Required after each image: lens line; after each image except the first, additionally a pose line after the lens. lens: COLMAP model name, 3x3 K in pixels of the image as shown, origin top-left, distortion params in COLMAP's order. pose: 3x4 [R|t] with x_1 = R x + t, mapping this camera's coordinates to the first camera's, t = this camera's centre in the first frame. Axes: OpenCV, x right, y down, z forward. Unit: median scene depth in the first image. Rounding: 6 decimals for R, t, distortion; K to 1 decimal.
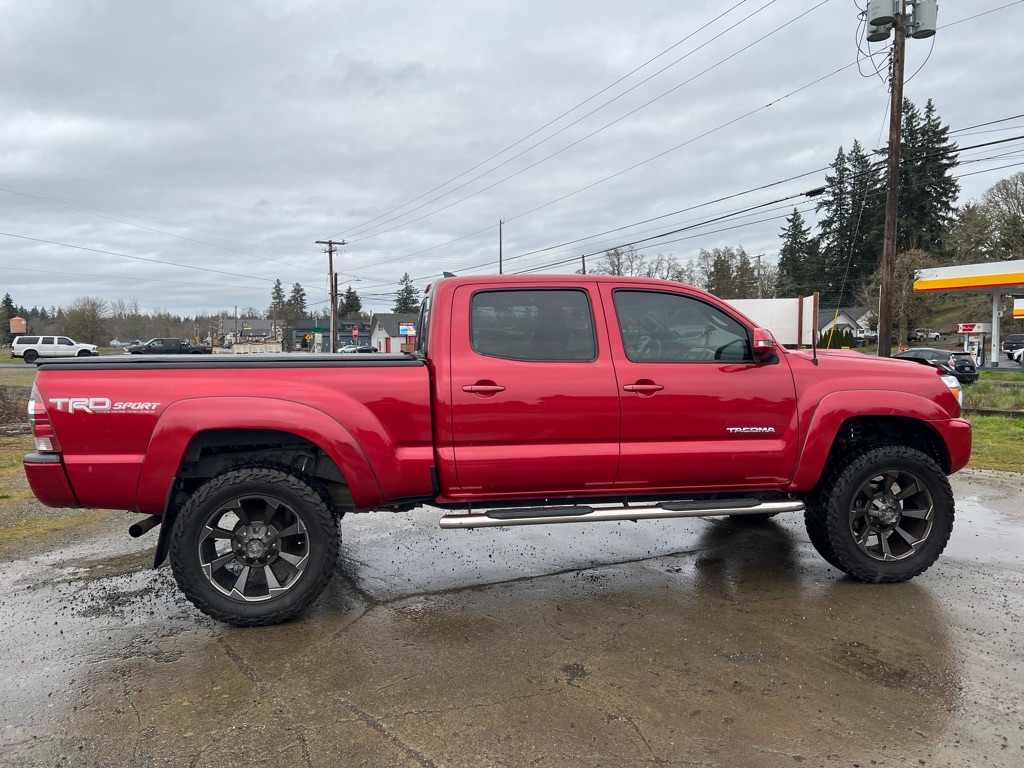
lens RADIAL K [[768.2, 0, 516.4], [0, 768.2, 386.8], [0, 0, 1]] dist [0.055046, -0.067003]
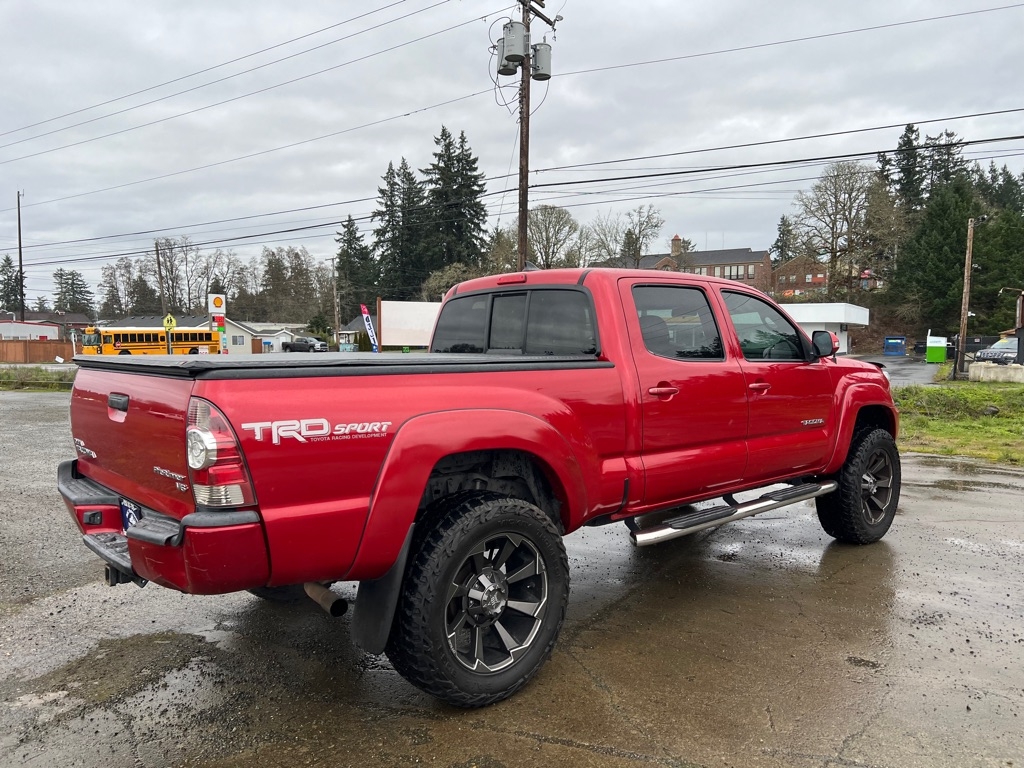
lens RADIAL K [[763.2, 0, 529.7], [0, 763.2, 387.1], [0, 0, 1]] dist [0.074086, -0.104424]
pose [[0.835239, -0.023367, 0.549390, -0.132350], [0.023523, 0.999700, 0.006758, -0.002347], [-0.549384, 0.007279, 0.835539, 0.059935]]
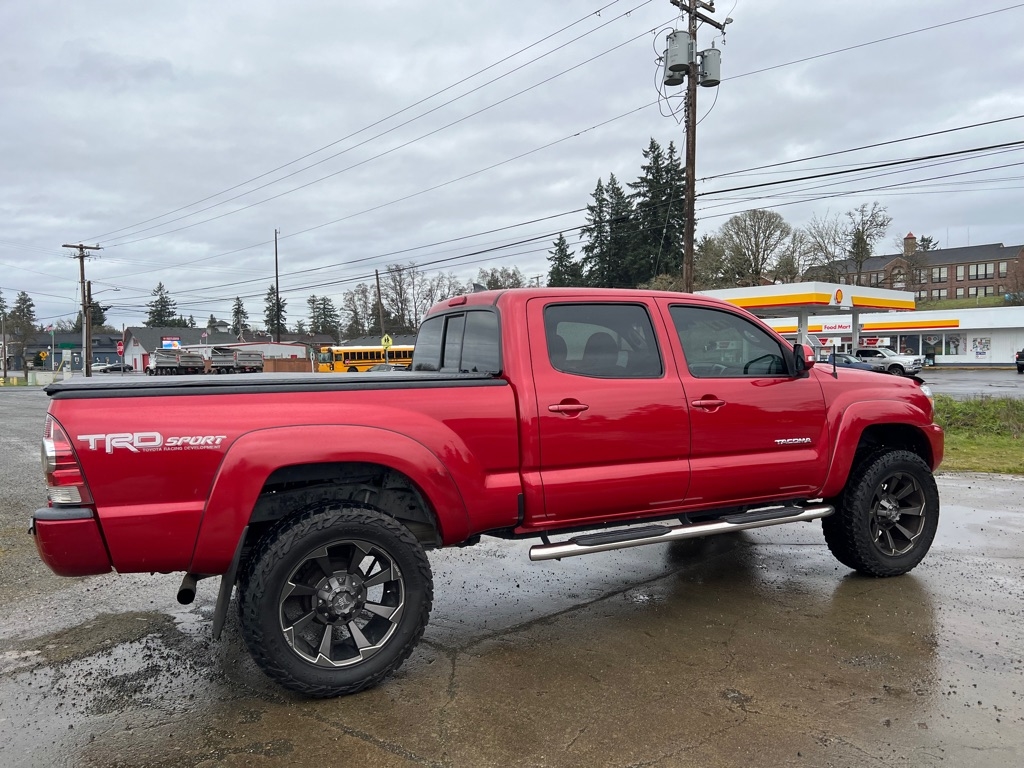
lens RADIAL K [[766.0, 0, 531.4], [0, 766.0, 386.3], [0, 0, 1]] dist [0.066695, -0.087429]
pose [[0.952750, -0.016962, 0.303282, -0.071301], [0.023387, 0.999572, -0.017567, -0.001665], [-0.302854, 0.023829, 0.952739, 0.022429]]
